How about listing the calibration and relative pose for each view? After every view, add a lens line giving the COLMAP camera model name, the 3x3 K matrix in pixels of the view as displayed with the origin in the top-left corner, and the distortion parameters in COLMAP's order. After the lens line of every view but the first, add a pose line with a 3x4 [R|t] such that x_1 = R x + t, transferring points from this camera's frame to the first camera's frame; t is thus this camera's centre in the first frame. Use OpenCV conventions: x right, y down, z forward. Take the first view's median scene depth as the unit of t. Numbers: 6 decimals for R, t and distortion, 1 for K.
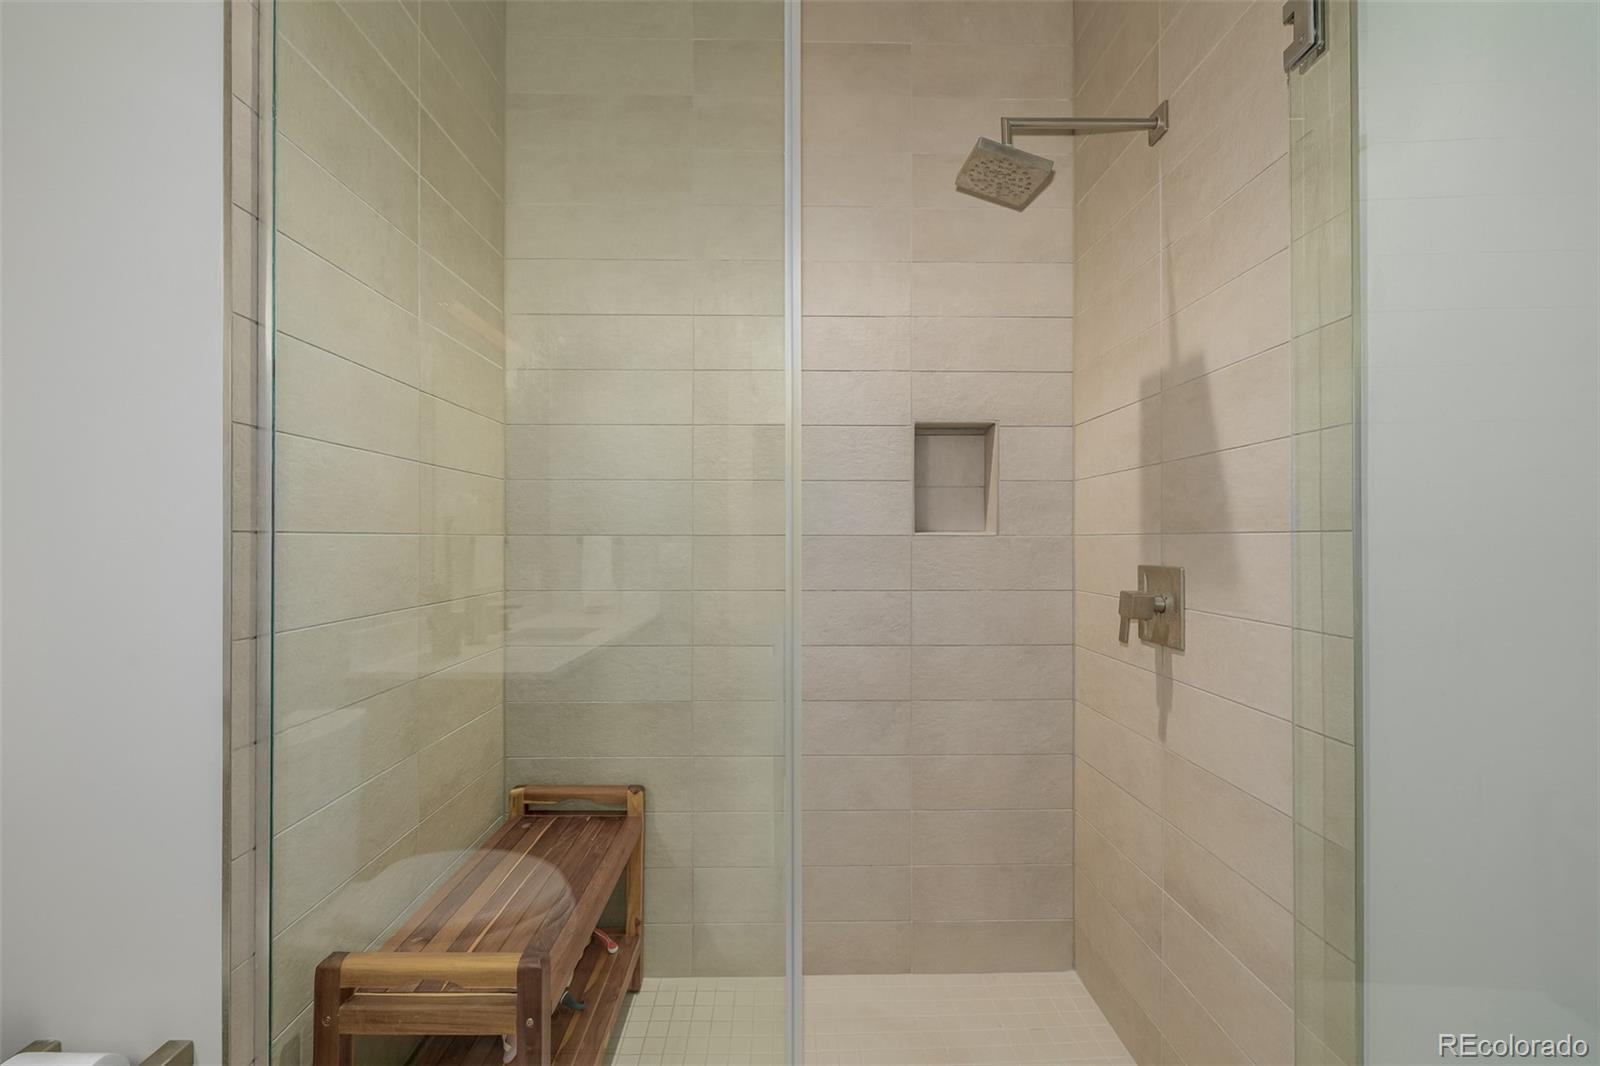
lens RADIAL K [[674.8, 0, 799.3], [0, 674.8, 539.8], [0, 0, 1]] dist [0.003863, -0.001322]
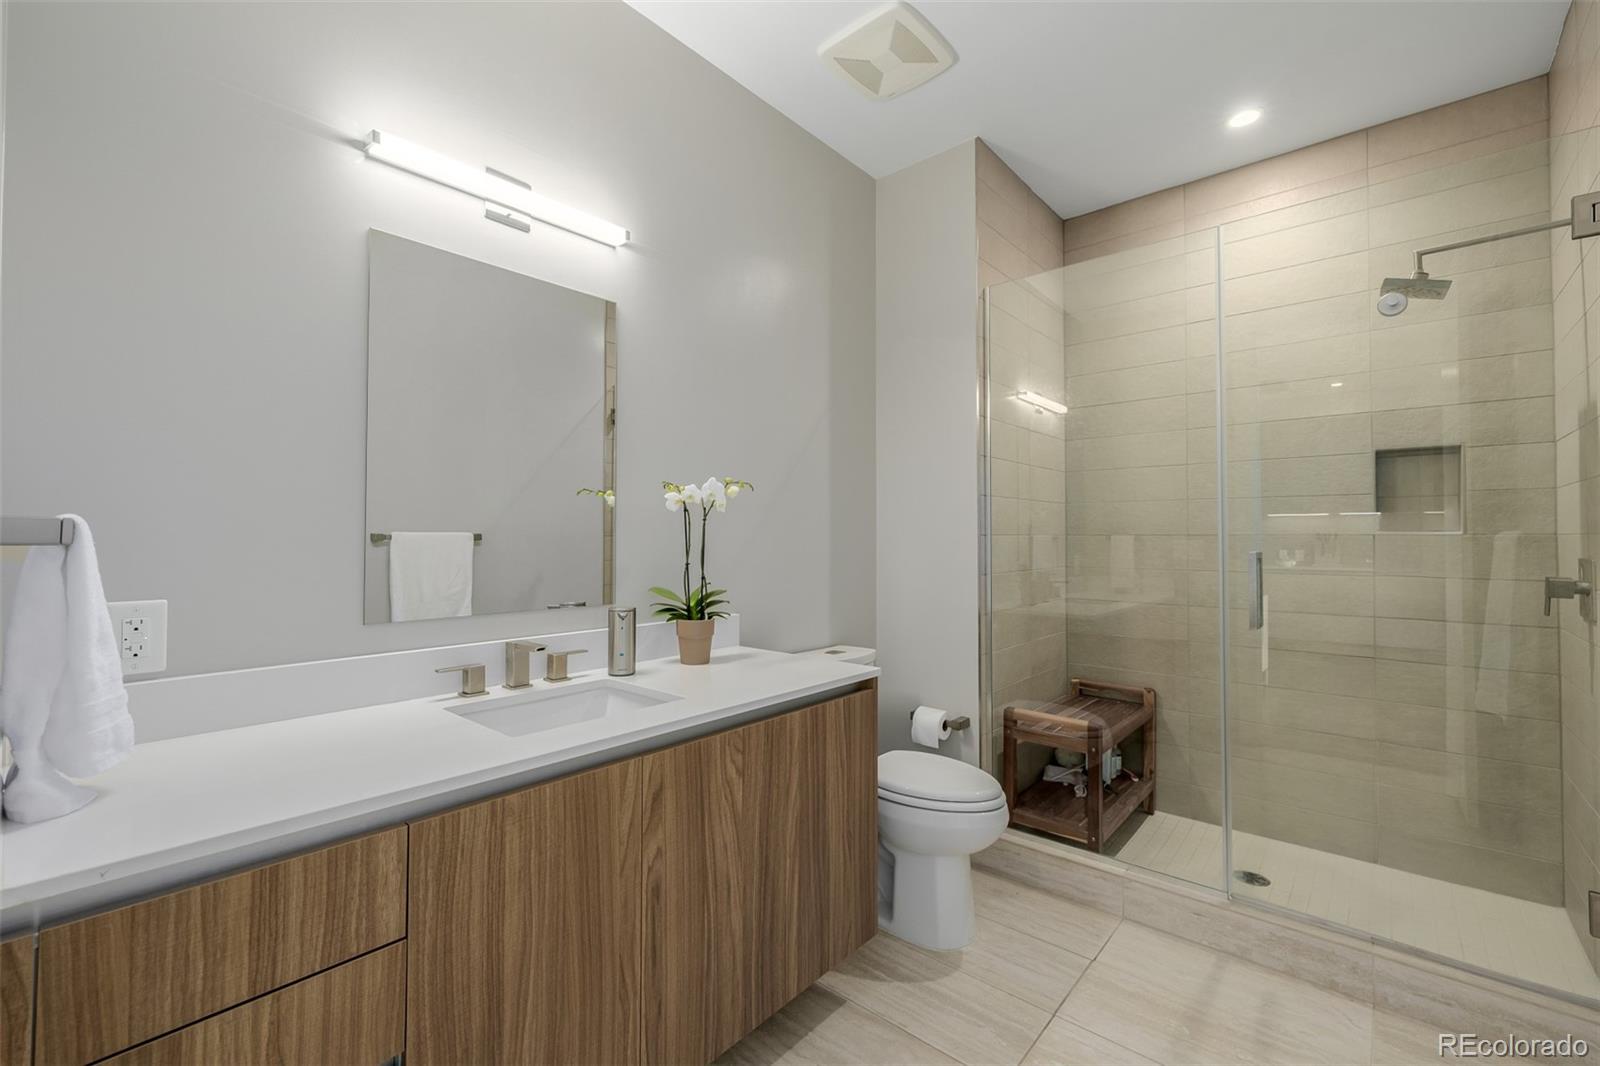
lens RADIAL K [[674.8, 0, 790.1], [0, 674.8, 527.3], [0, 0, 1]] dist [0.003863, -0.001322]
pose [[0.733746, -0.008619, -0.679369, 0.230540], [-0.002077, 0.999886, -0.014928, 0.001396], [0.679421, 0.012365, 0.733645, -0.783077]]
